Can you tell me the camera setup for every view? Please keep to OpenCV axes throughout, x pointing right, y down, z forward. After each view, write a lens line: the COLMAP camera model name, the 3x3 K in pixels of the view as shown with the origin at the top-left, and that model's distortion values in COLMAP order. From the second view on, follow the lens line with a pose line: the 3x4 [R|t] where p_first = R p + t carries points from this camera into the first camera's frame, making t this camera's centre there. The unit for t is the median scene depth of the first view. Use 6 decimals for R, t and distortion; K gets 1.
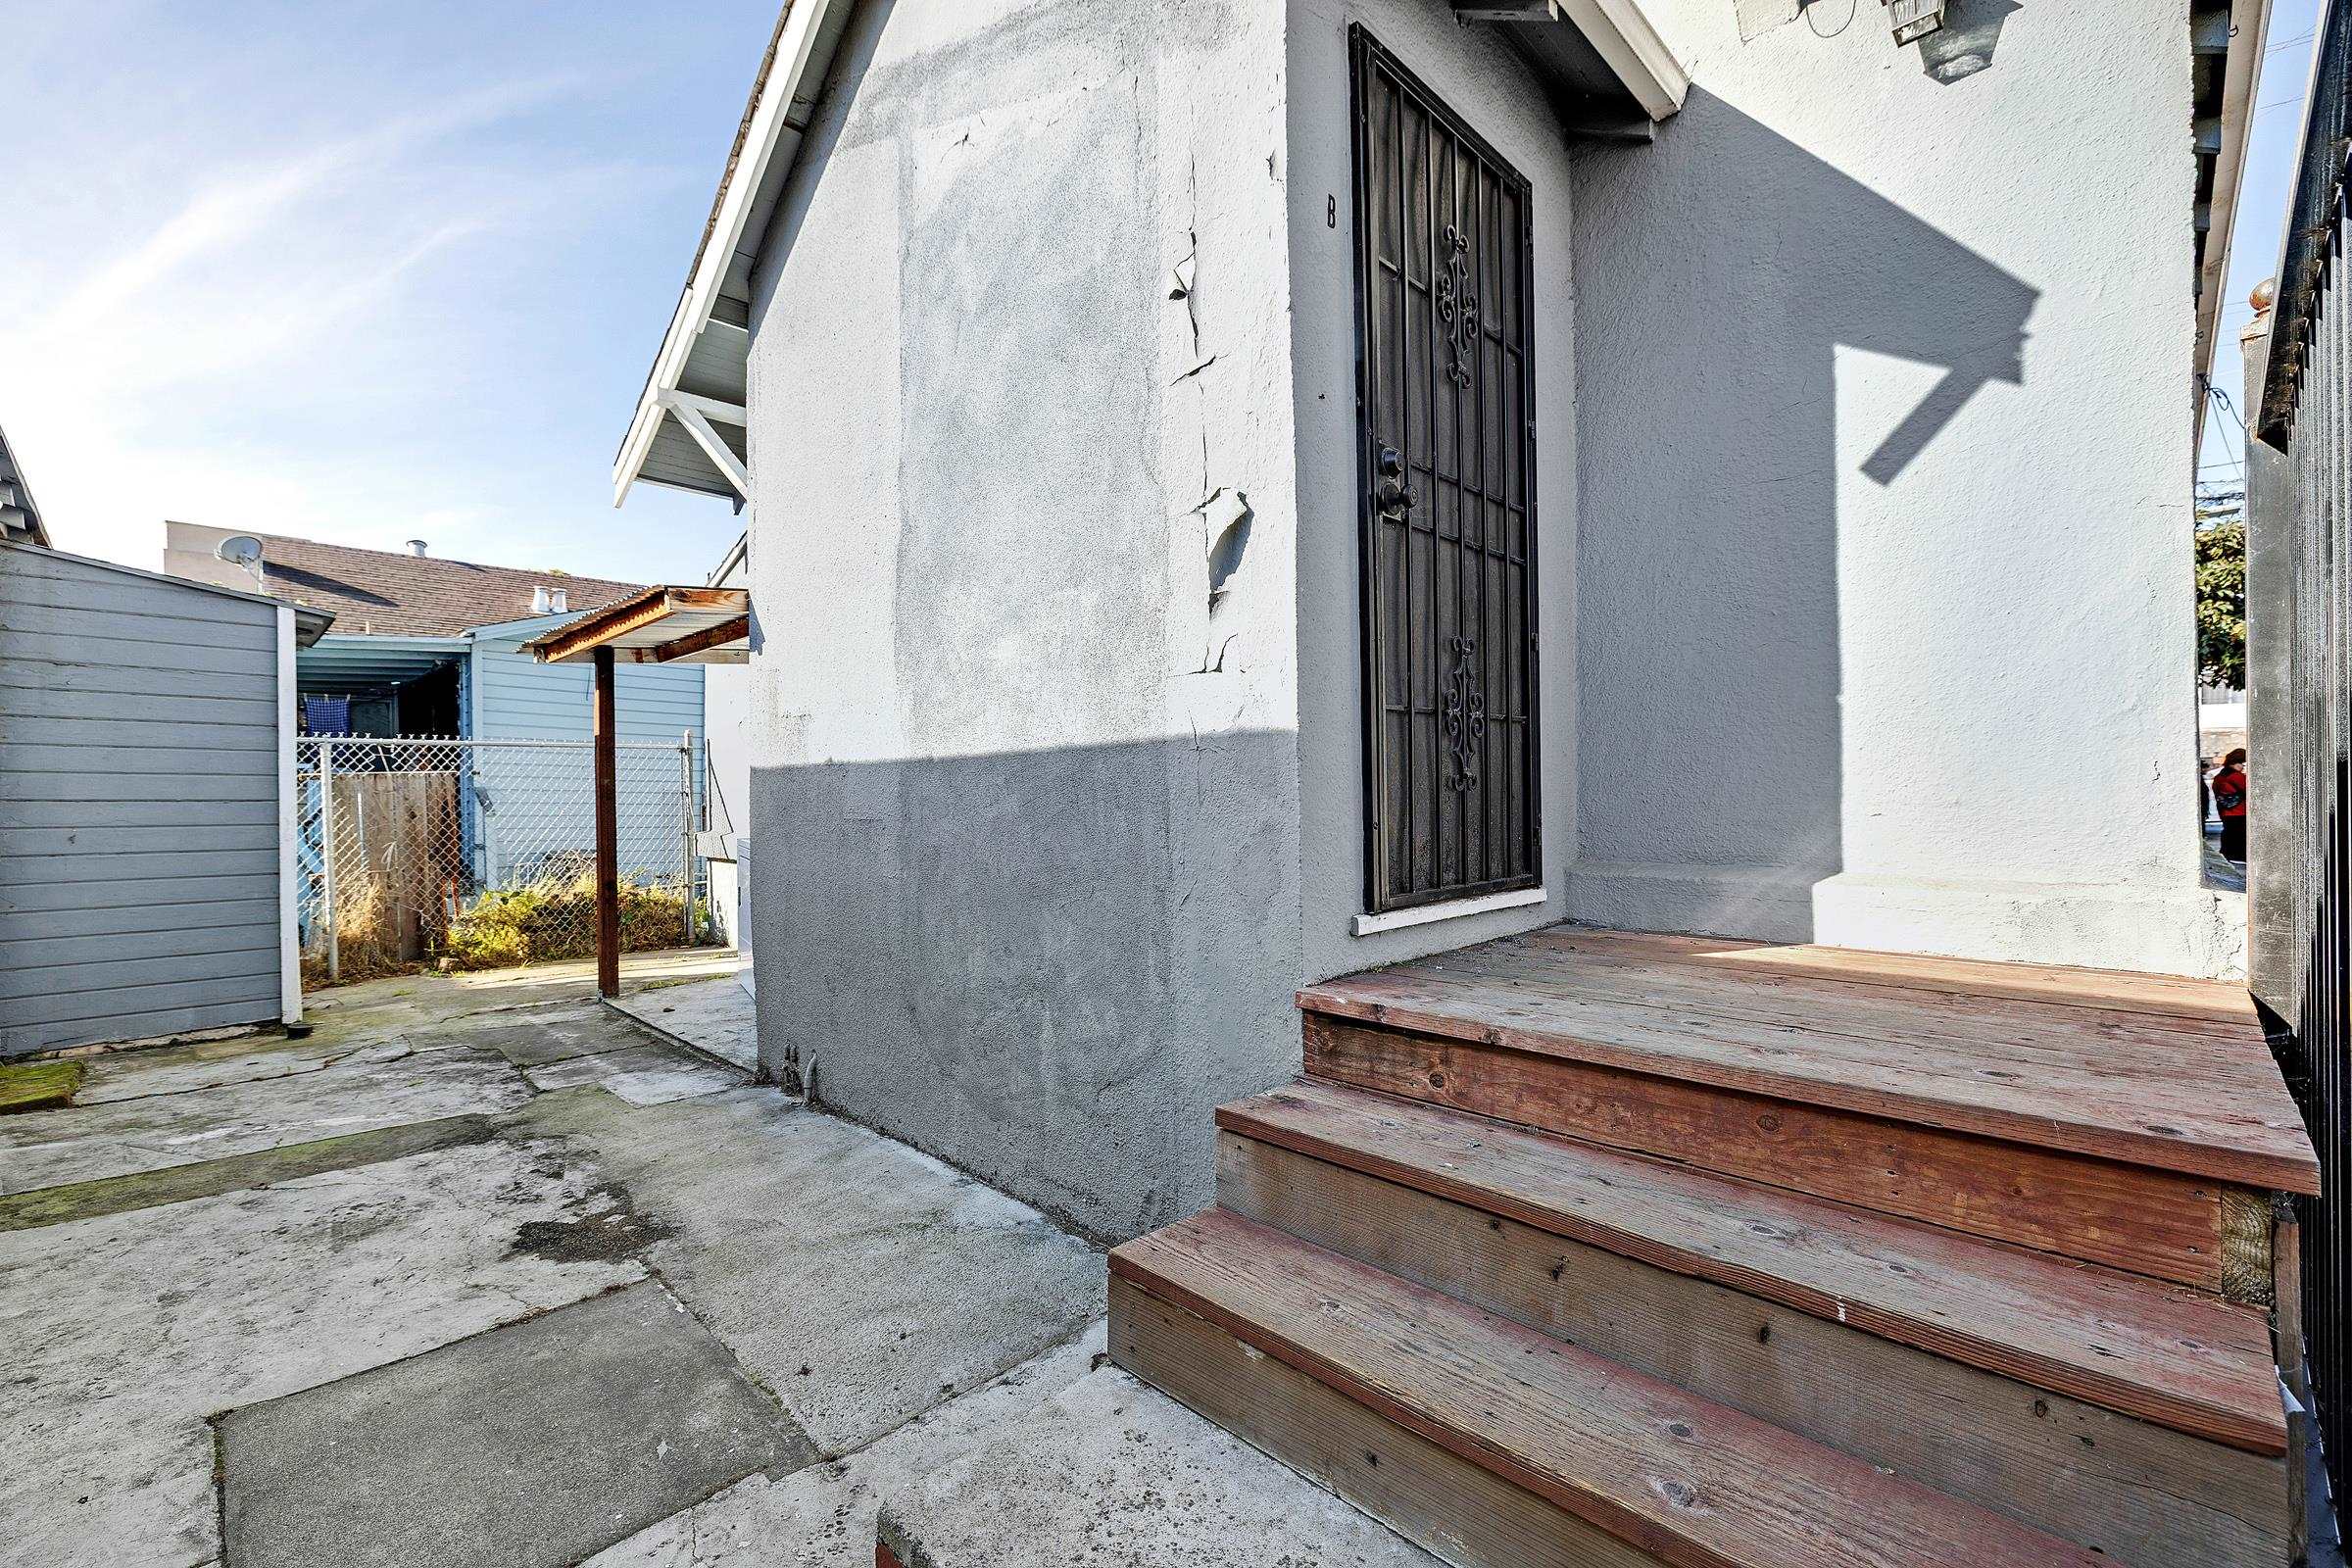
lens RADIAL K [[979.9, 0, 1166.1], [0, 979.9, 789.9], [0, 0, 1]] dist [0.000489, -0.000446]
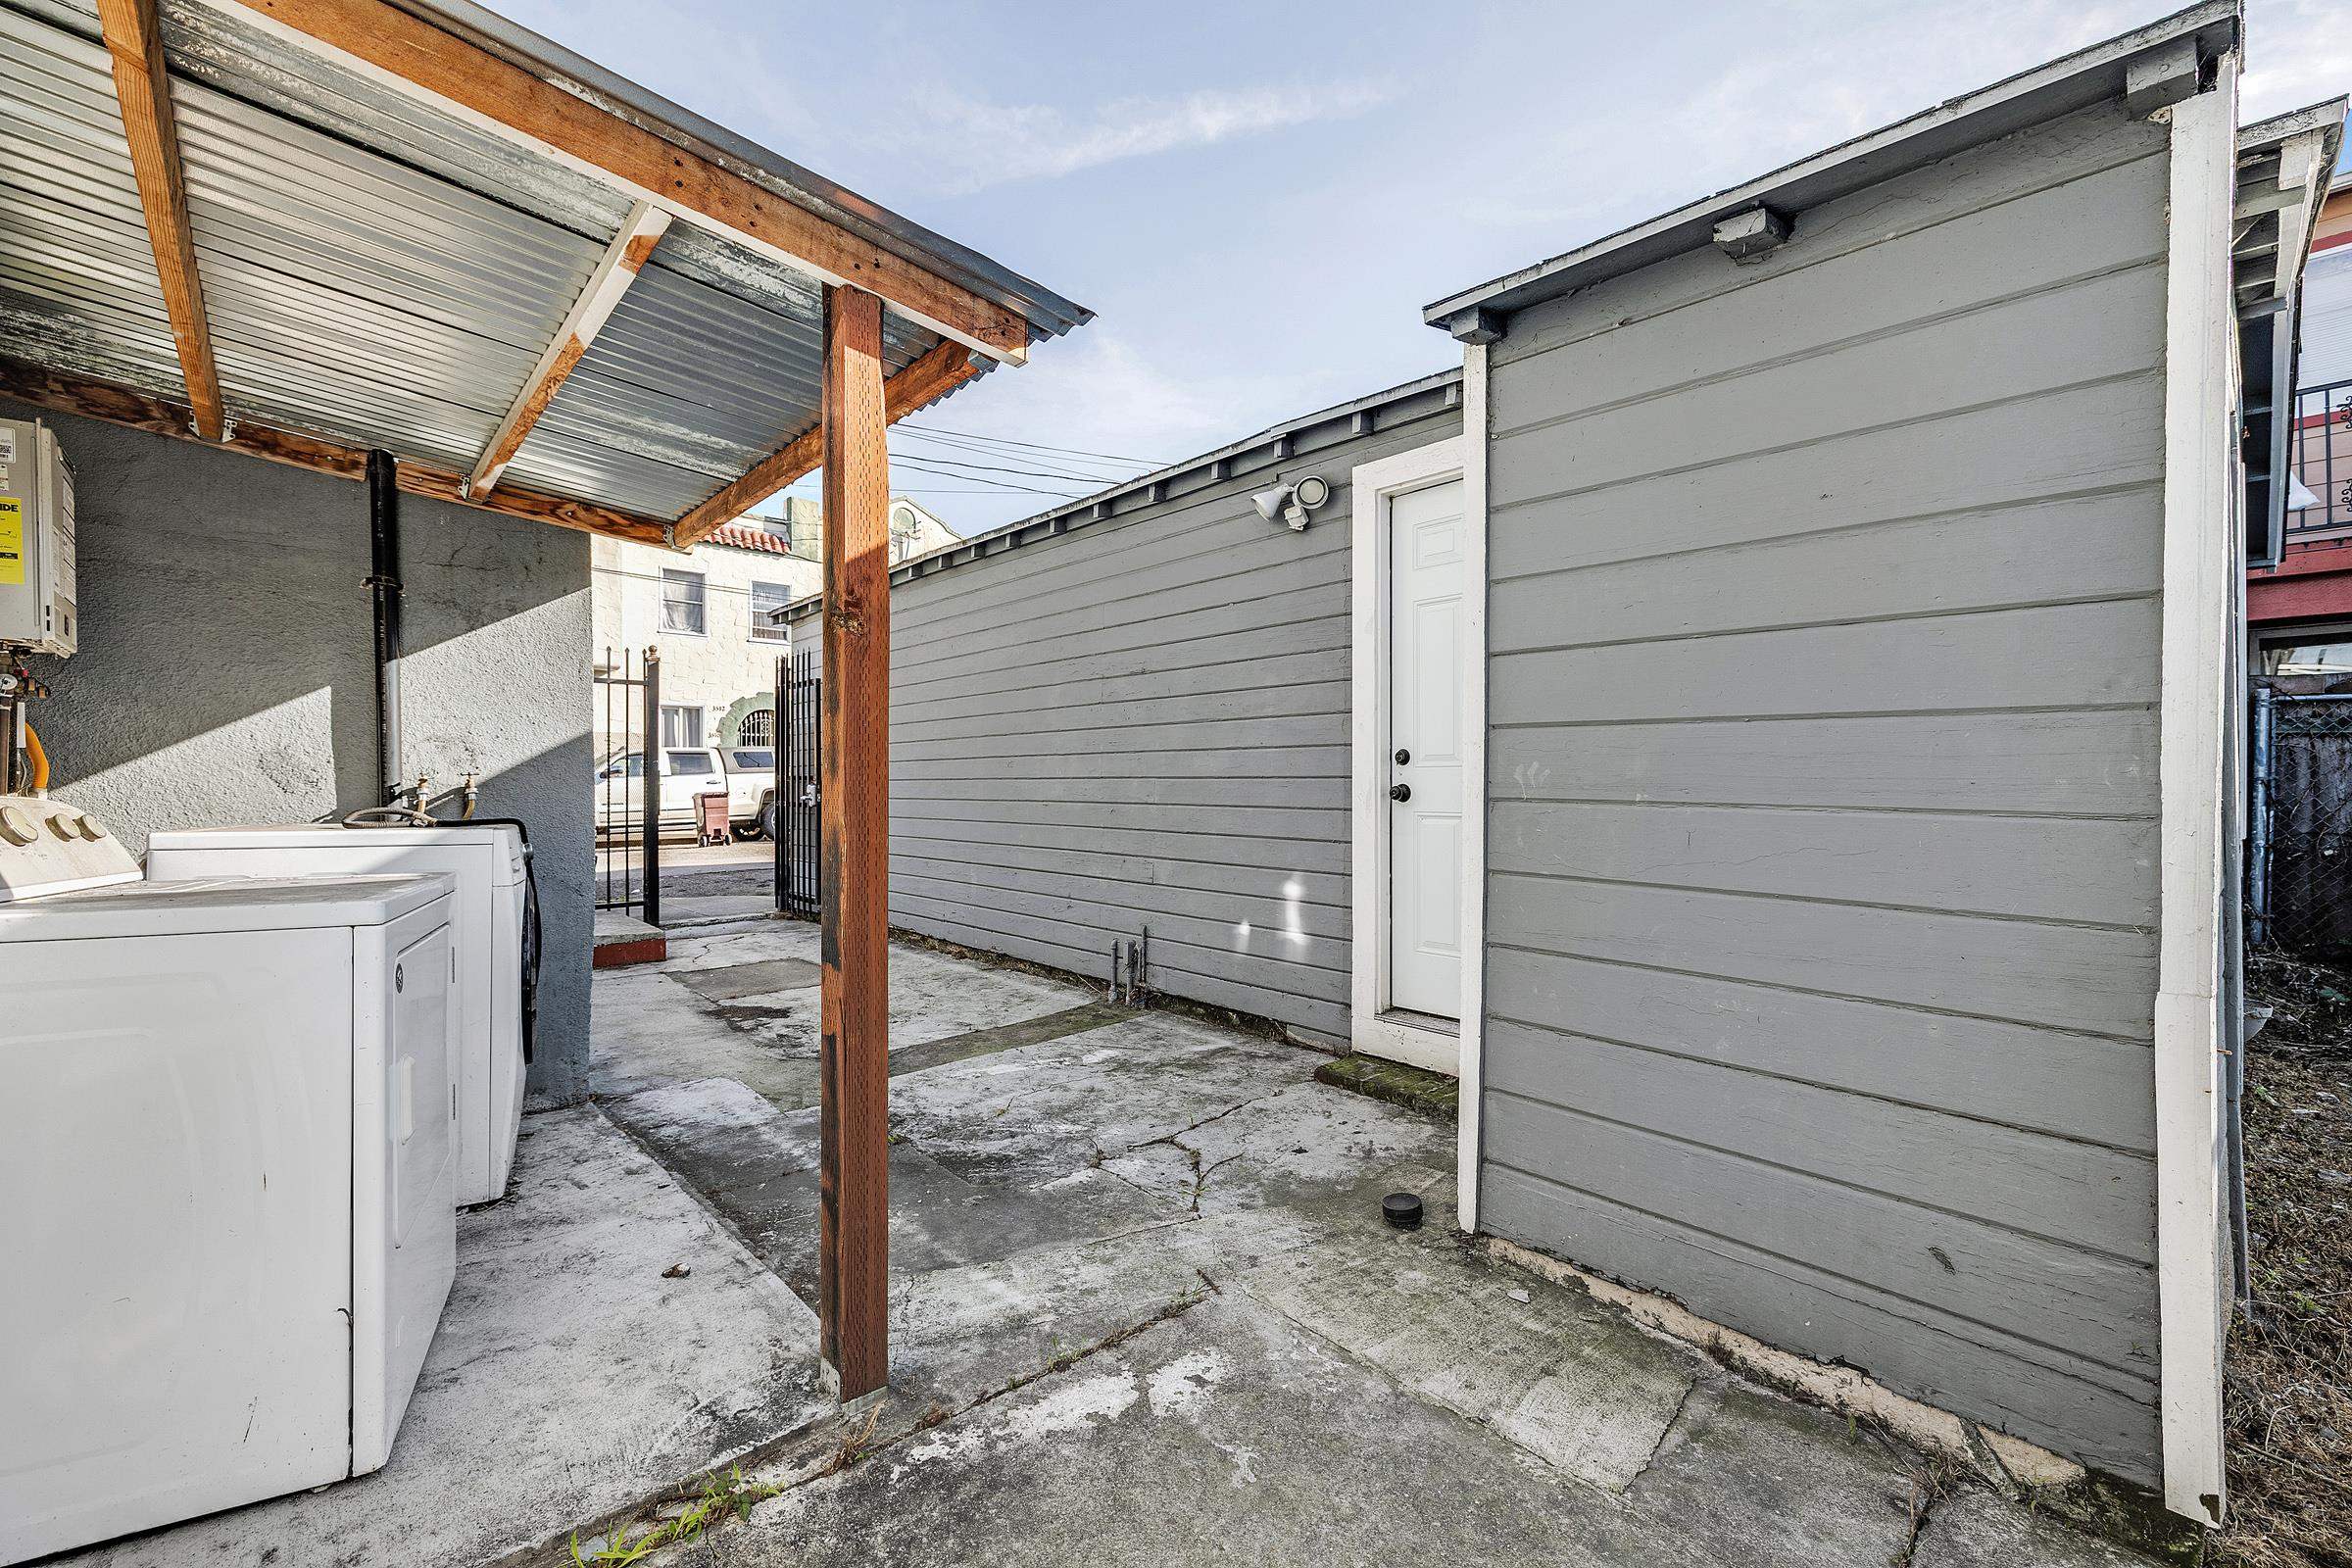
lens RADIAL K [[982.8, 0, 1168.1], [0, 982.8, 795.6], [0, 0, 1]] dist [-0.000394, 0.000155]
pose [[-0.998634, 0.012472, 0.050731, -1.307557], [0.013045, 0.999855, 0.010964, 0.042131], [-0.050587, 0.011611, -0.998652, 2.482037]]
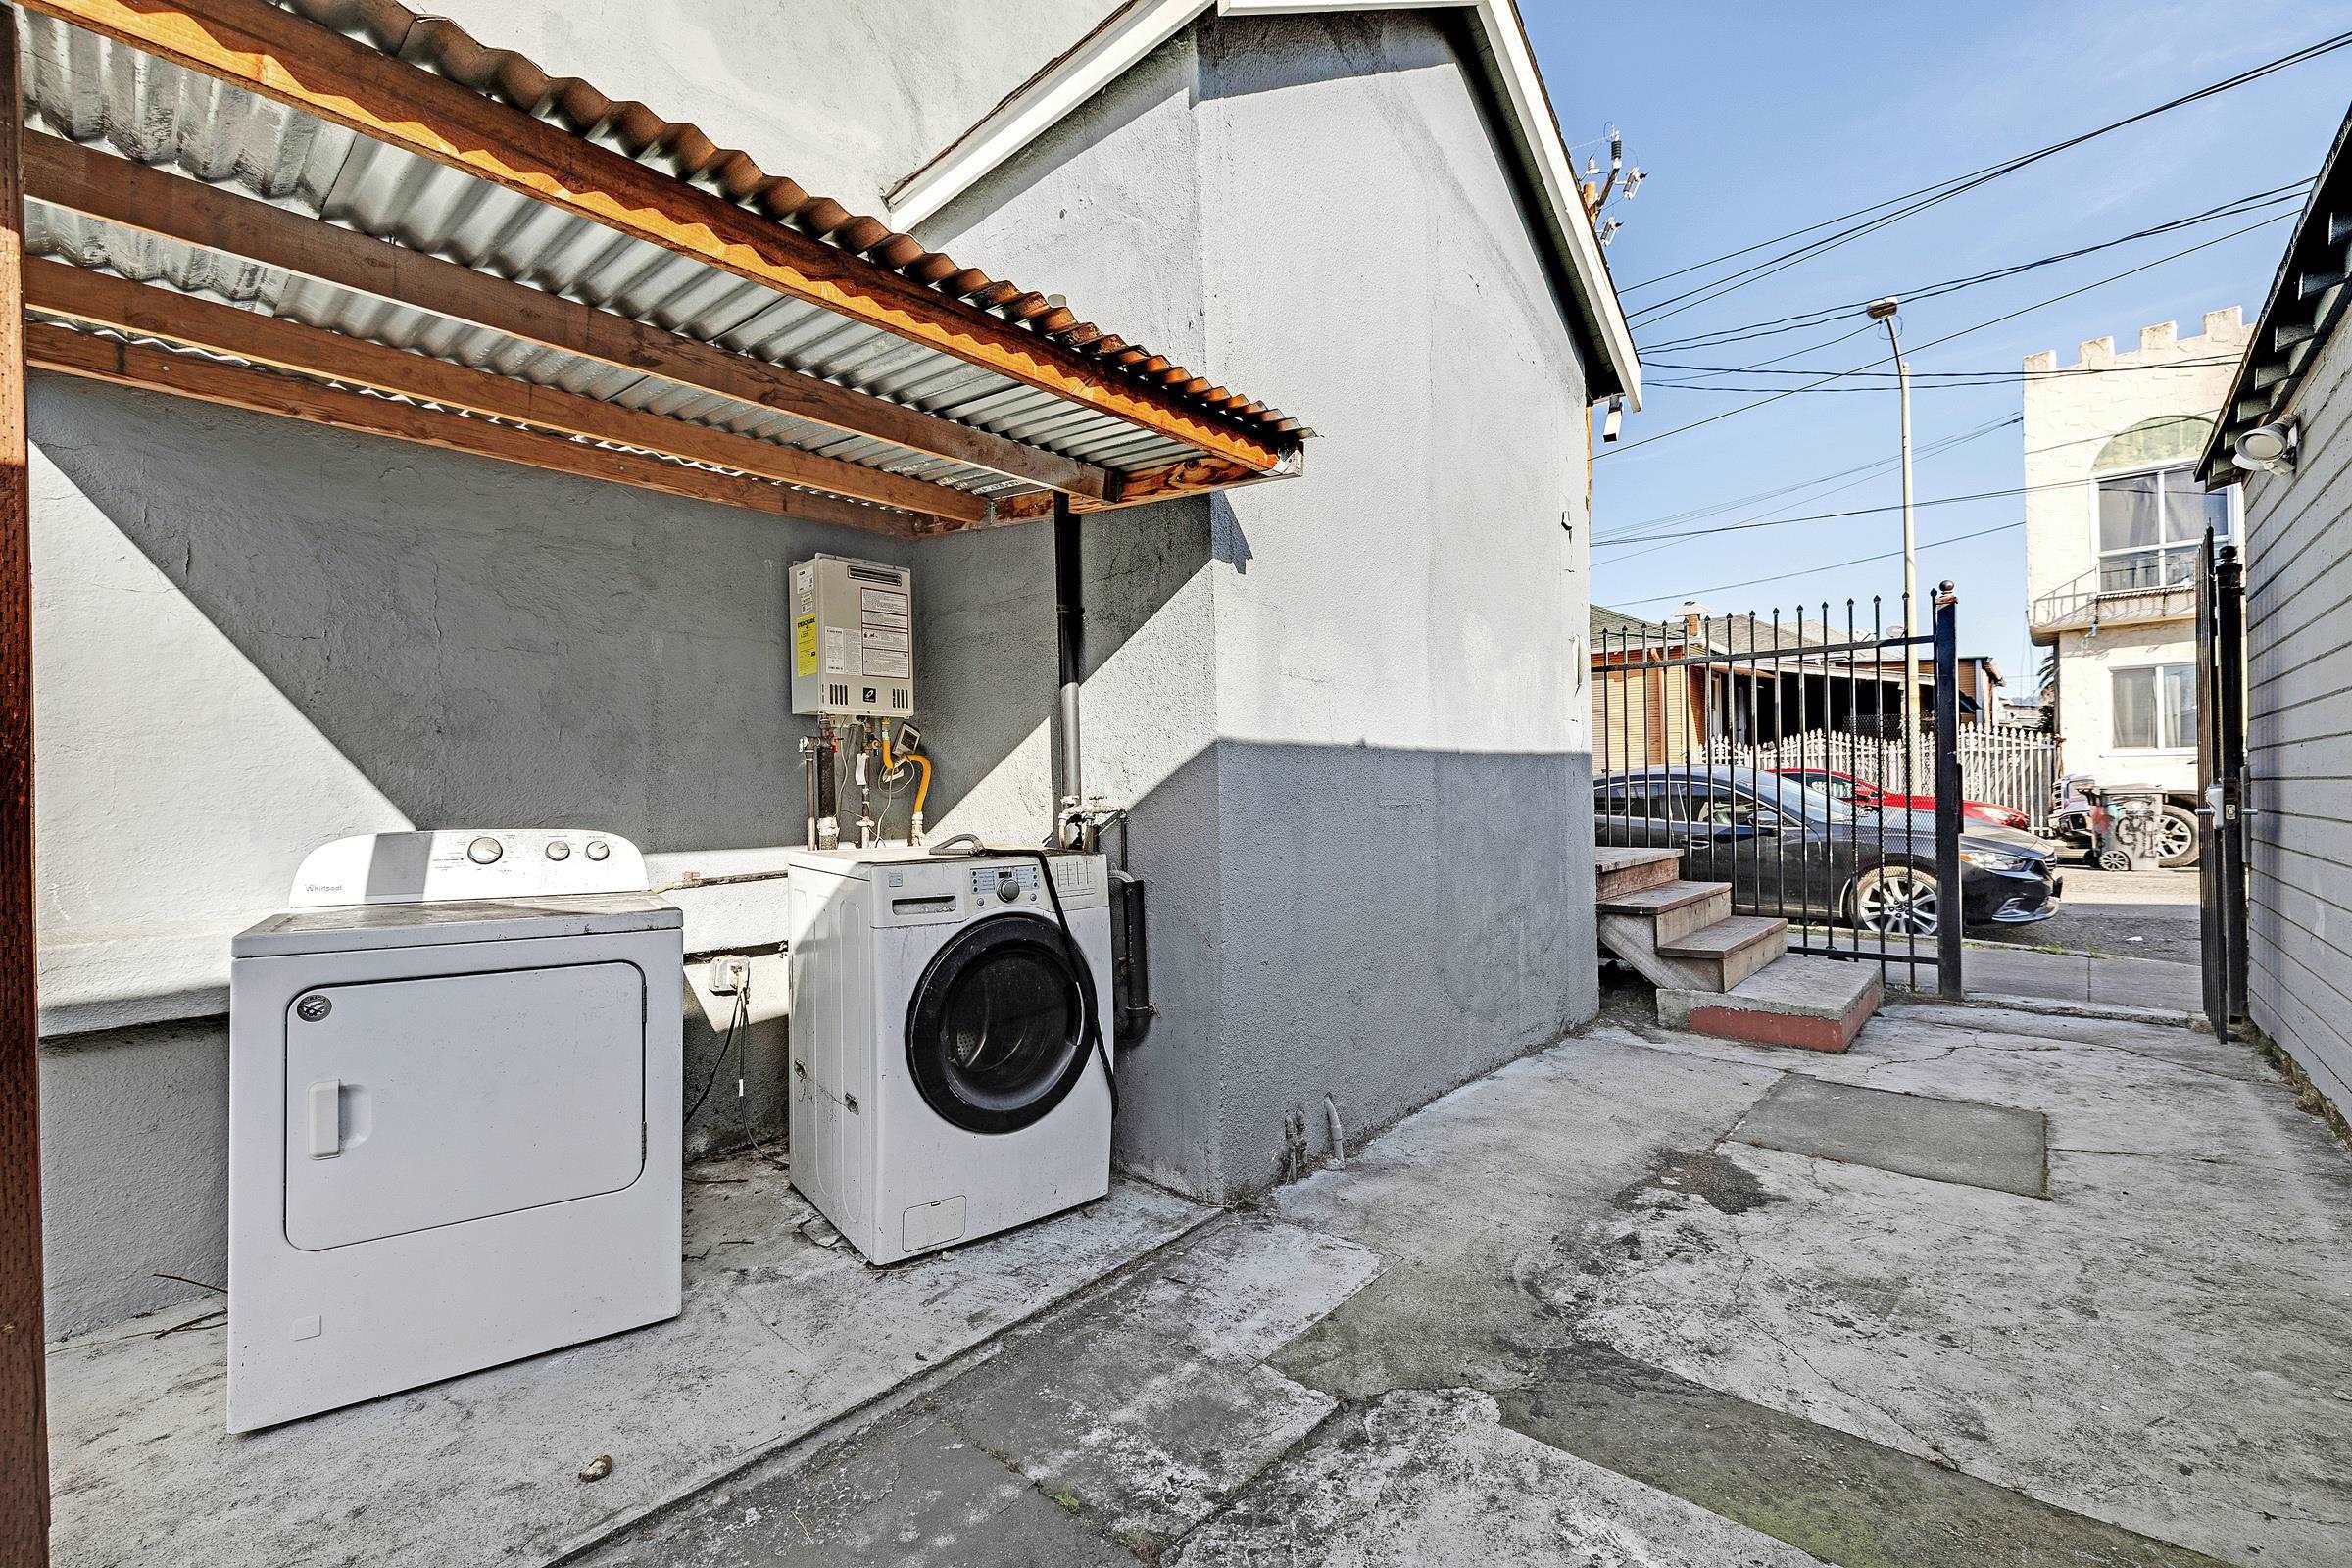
lens RADIAL K [[981.0, 0, 1169.0], [0, 981.0, 787.3], [0, 0, 1]] dist [-0.000610, -0.000110]
pose [[-0.050418, 0.015701, 0.998605, -1.479708], [0.017186, 0.999742, -0.014852, 0.026555], [-0.998580, 0.016413, -0.050675, 1.477399]]
